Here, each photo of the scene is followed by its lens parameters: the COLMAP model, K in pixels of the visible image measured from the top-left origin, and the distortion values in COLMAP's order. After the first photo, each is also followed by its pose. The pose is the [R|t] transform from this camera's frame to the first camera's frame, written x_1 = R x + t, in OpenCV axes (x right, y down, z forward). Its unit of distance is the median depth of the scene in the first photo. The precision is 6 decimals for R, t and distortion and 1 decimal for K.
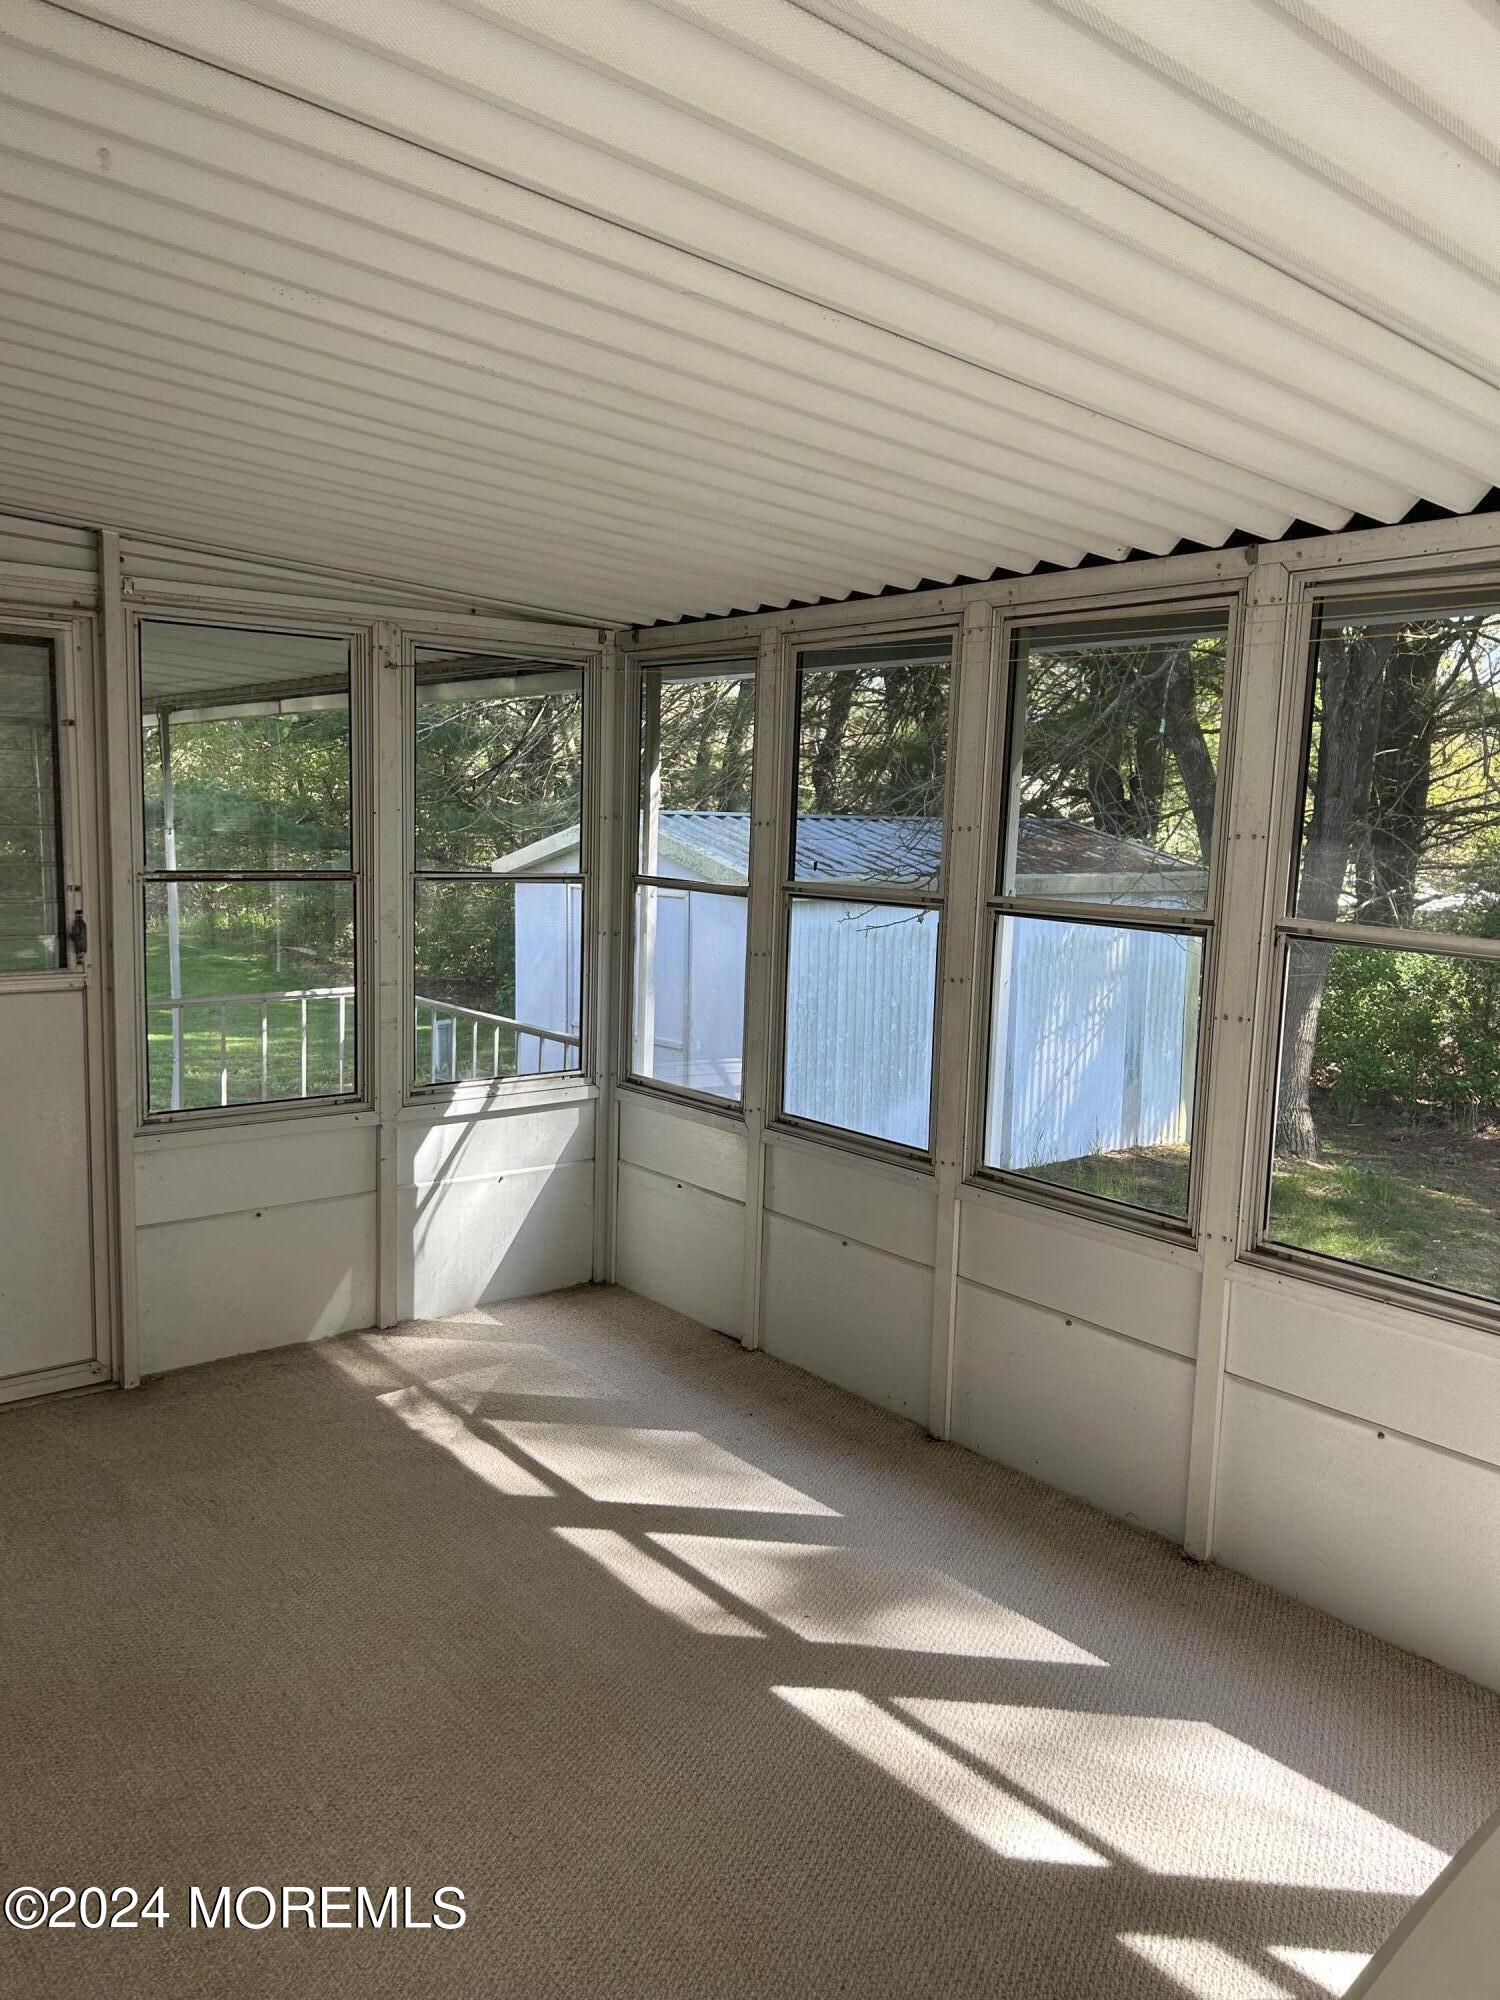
lens RADIAL K [[1513.7, 0, 750.0], [0, 1513.7, 1000.0], [0, 0, 1]] dist [-0.000584, -0.002912]
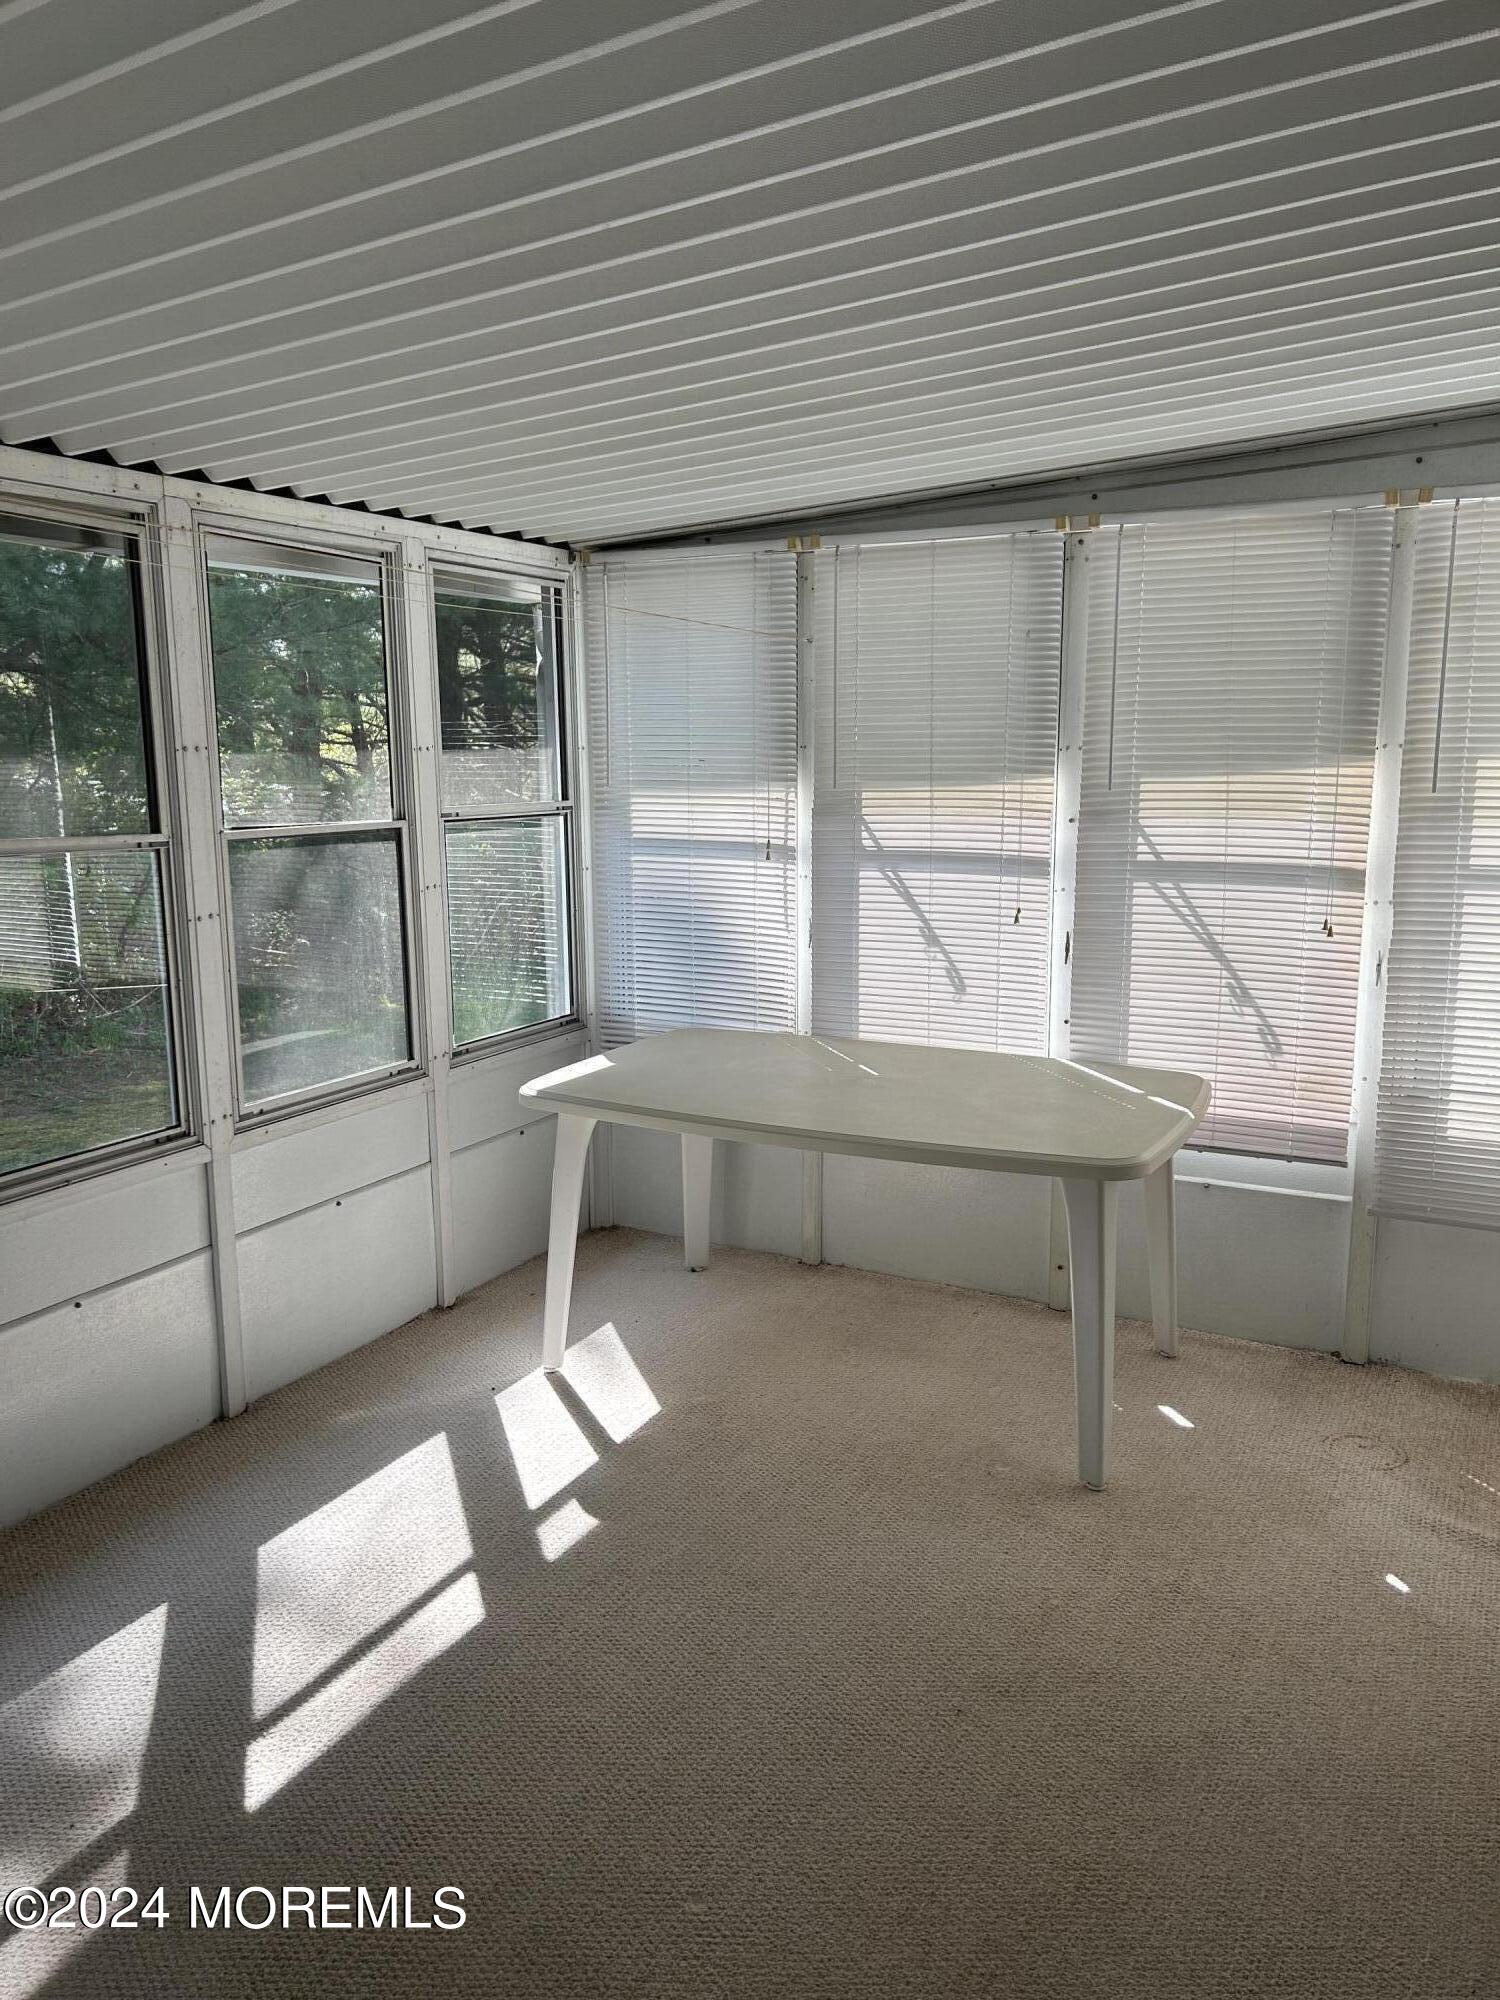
lens RADIAL K [[1513.7, 0, 750.0], [0, 1513.7, 1000.0], [0, 0, 1]] dist [-0.000584, -0.002912]
pose [[-0.373312, -0.183372, 0.909402, -0.796023], [0.125889, 0.961190, 0.245492, -0.144009], [-0.919125, 0.206129, -0.335739, 0.983005]]
